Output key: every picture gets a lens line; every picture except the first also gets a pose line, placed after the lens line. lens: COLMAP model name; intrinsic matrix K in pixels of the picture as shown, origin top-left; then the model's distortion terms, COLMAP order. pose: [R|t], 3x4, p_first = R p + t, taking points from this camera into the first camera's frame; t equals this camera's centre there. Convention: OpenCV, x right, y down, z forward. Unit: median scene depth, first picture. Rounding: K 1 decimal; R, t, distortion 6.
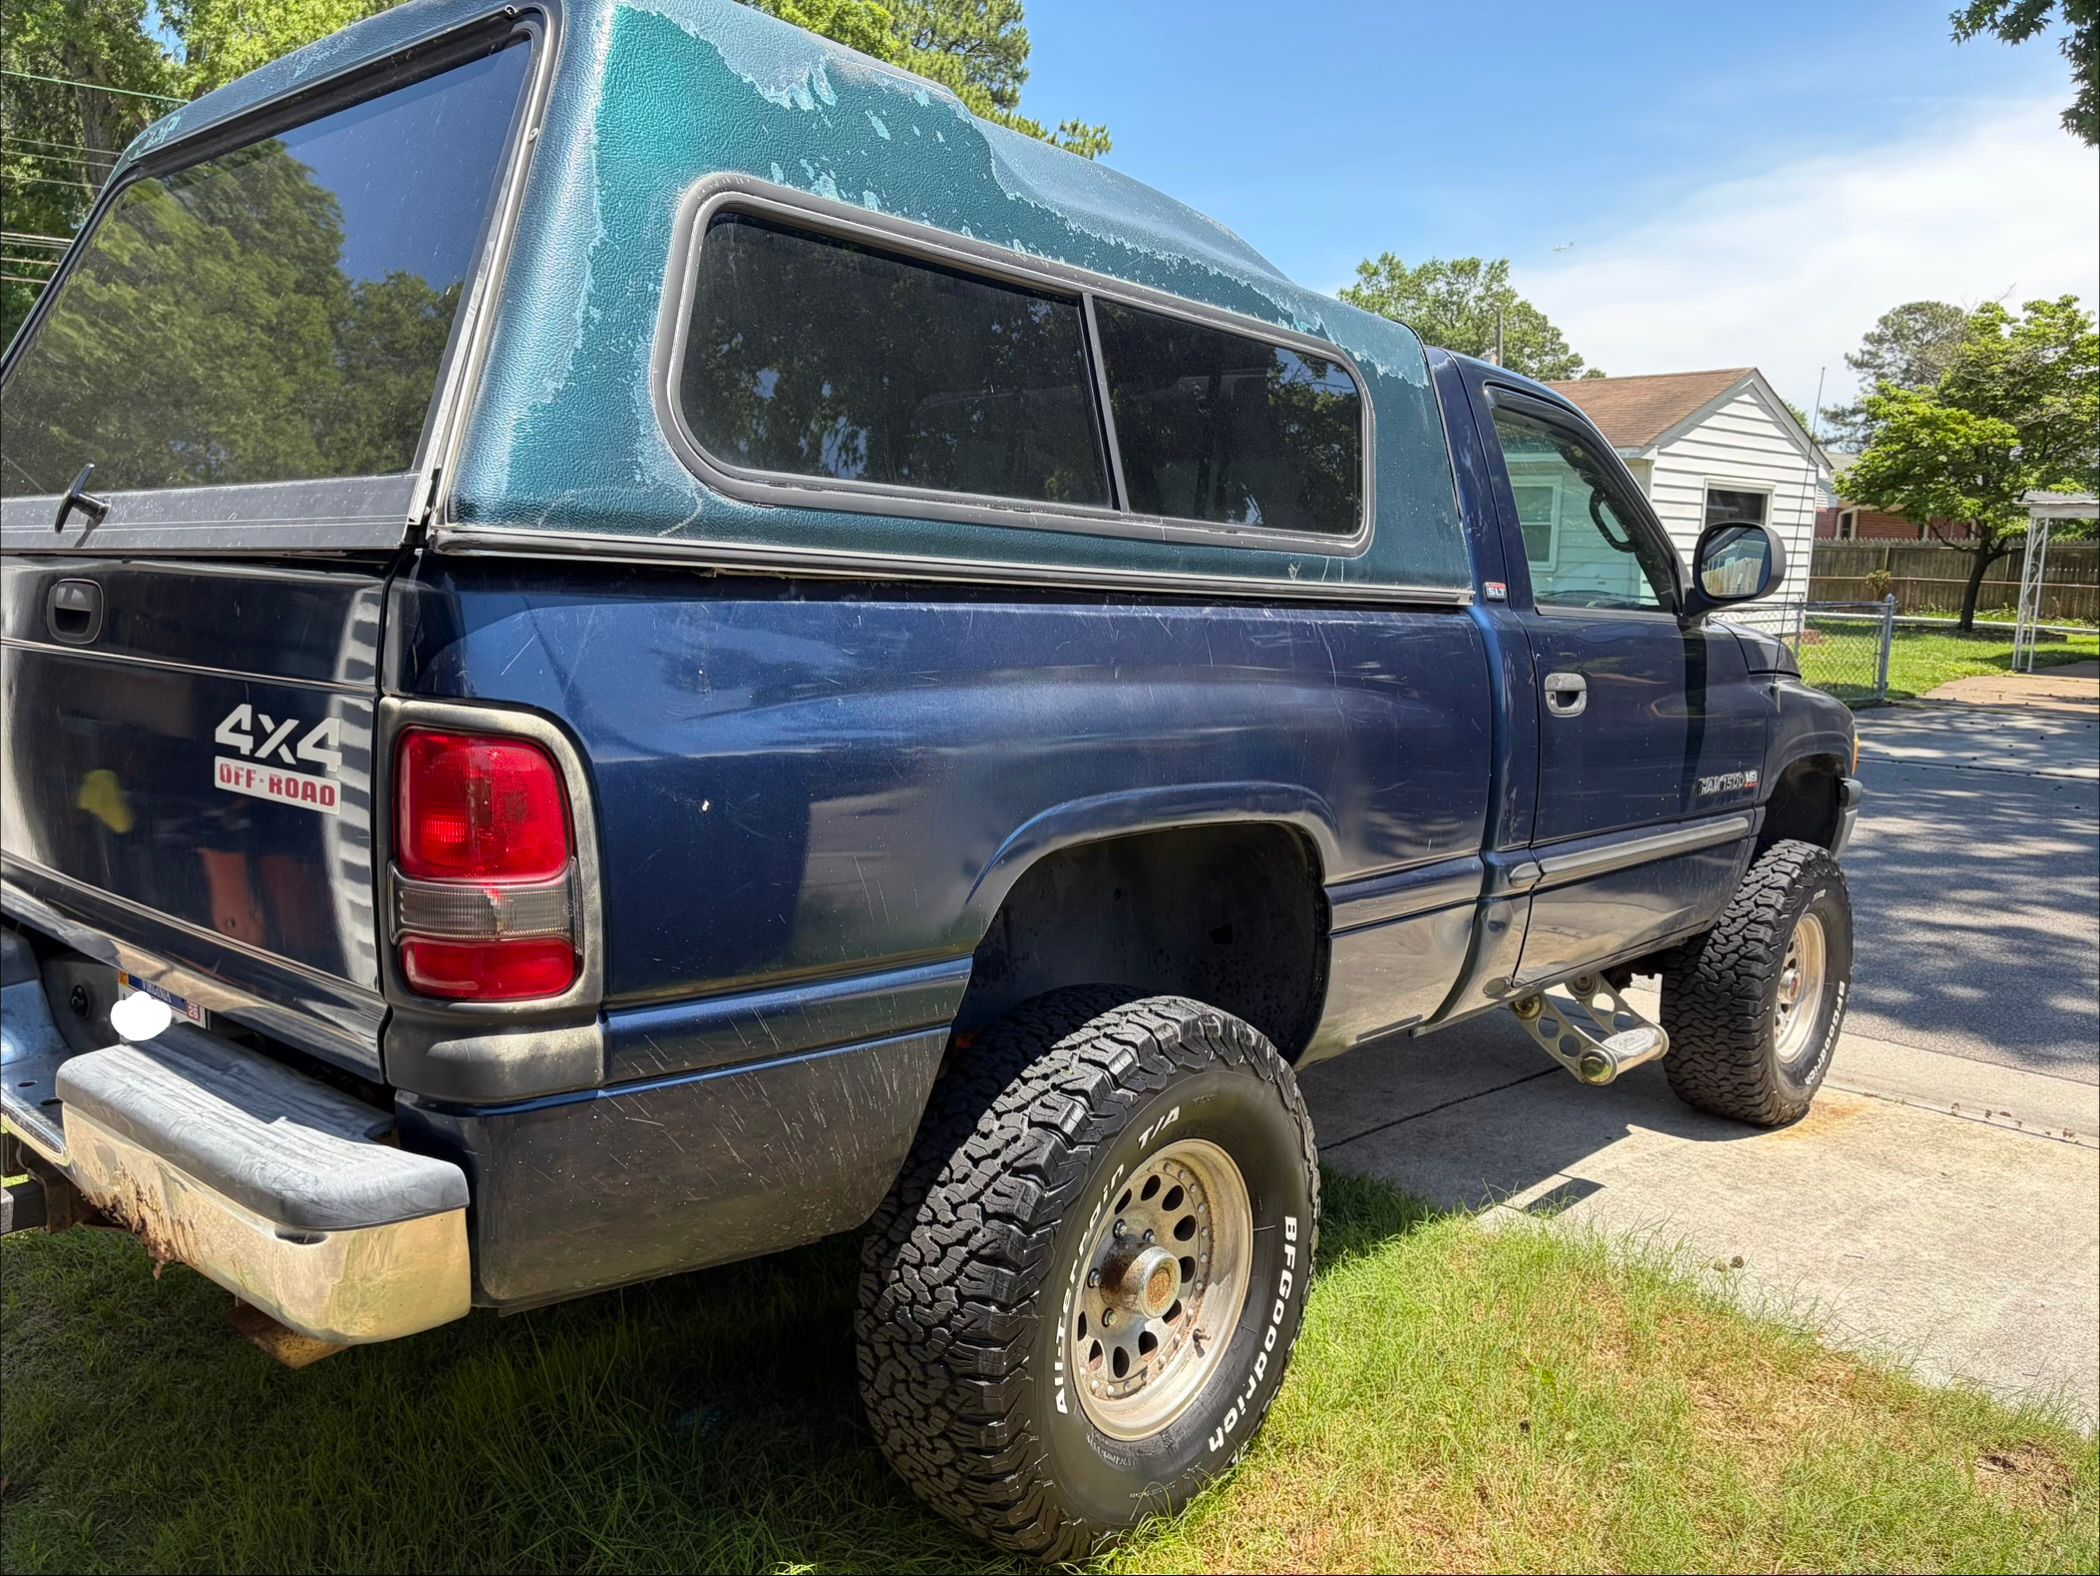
lens RADIAL K [[1620.0, 0, 1031.4], [0, 1620.0, 786.6], [0, 0, 1]] dist [0.023307, -0.005716]
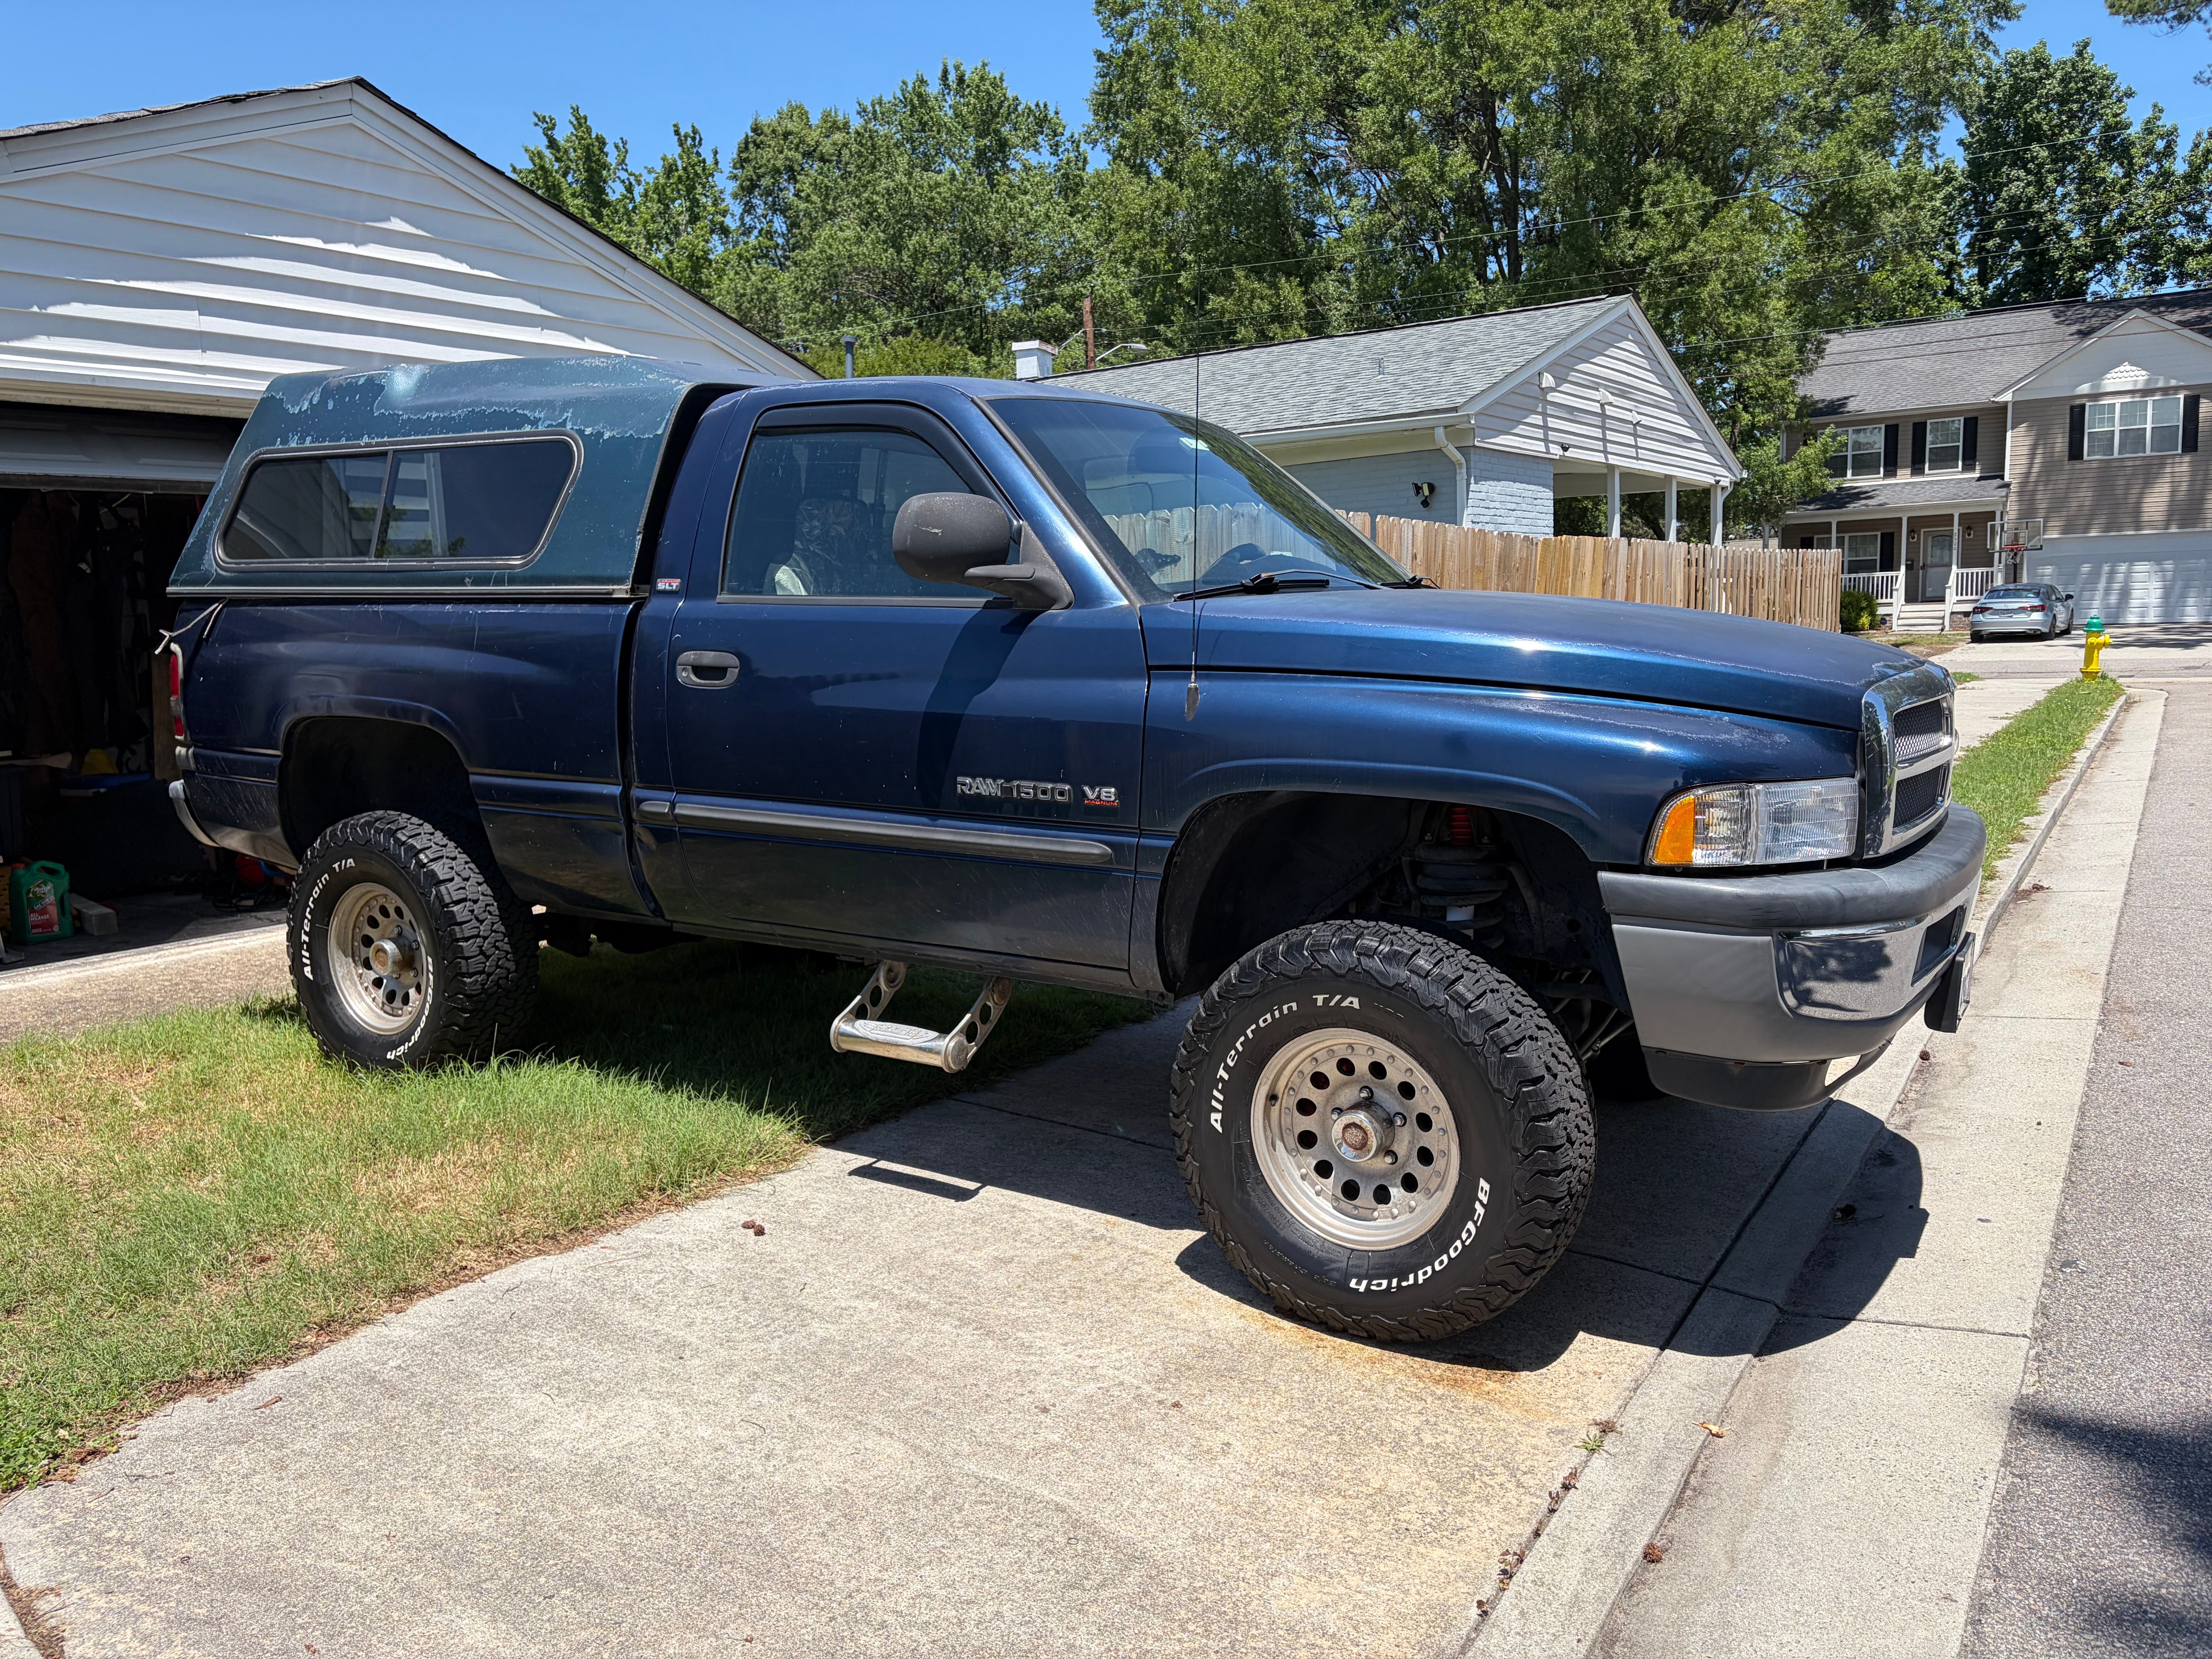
lens RADIAL K [[1695.7, 0, 1142.2], [0, 1695.7, 831.3], [0, 0, 1]] dist [0.034208, -0.041551]
pose [[0.178068, 0.090084, -0.979886, 1.484299], [-0.112414, 0.991144, 0.070691, -0.057843], [0.977576, 0.097565, 0.186618, 1.001867]]
